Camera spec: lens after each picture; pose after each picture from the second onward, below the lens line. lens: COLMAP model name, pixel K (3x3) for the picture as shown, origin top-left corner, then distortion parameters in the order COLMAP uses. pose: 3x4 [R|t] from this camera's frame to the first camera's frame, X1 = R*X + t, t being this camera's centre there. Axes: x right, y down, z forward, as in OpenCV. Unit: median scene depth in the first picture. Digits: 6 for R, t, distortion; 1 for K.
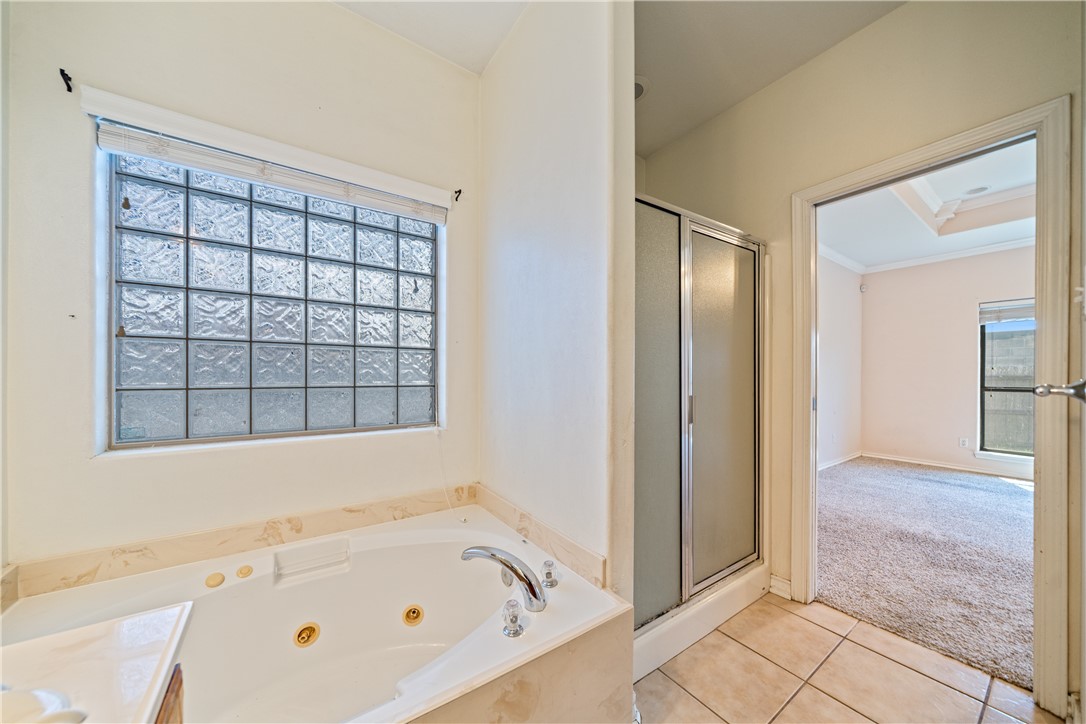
lens RADIAL K [[386.0, 0, 542.3], [0, 386.0, 373.4], [0, 0, 1]] dist [-0.009711, 0.000175]
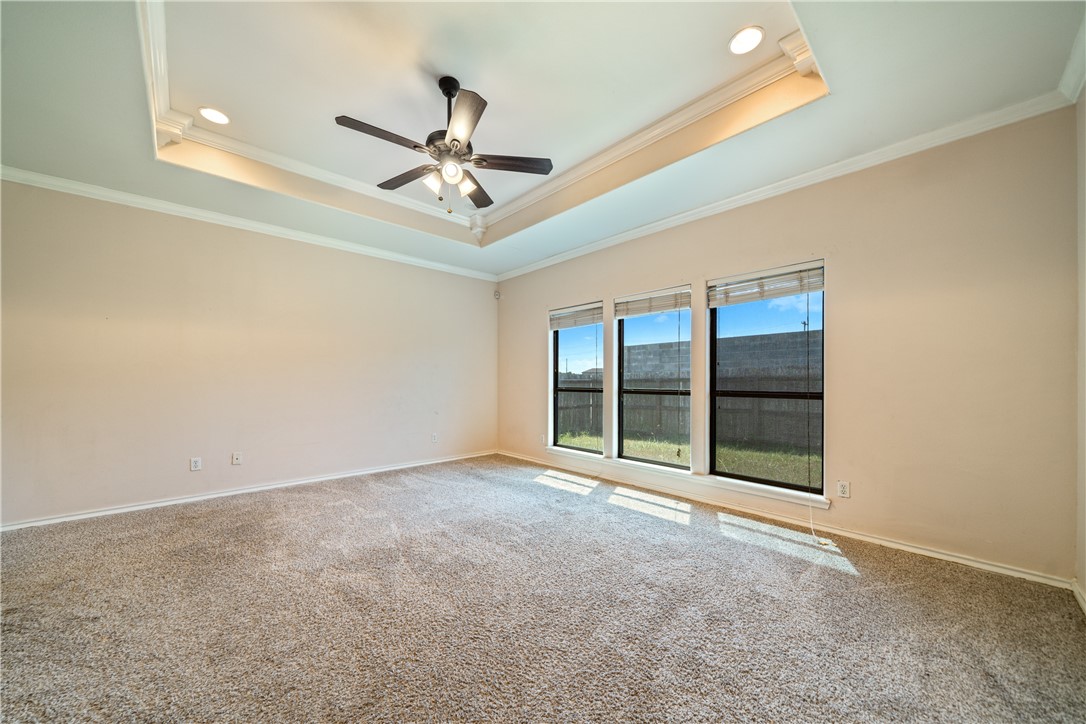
lens RADIAL K [[386.0, 0, 542.3], [0, 386.0, 373.4], [0, 0, 1]] dist [-0.009711, 0.000175]
pose [[0.992919, 0.004994, 0.118690, 0.987108], [-0.003284, 0.999888, -0.014601, 0.010406], [-0.118750, 0.014108, 0.992824, -0.089068]]
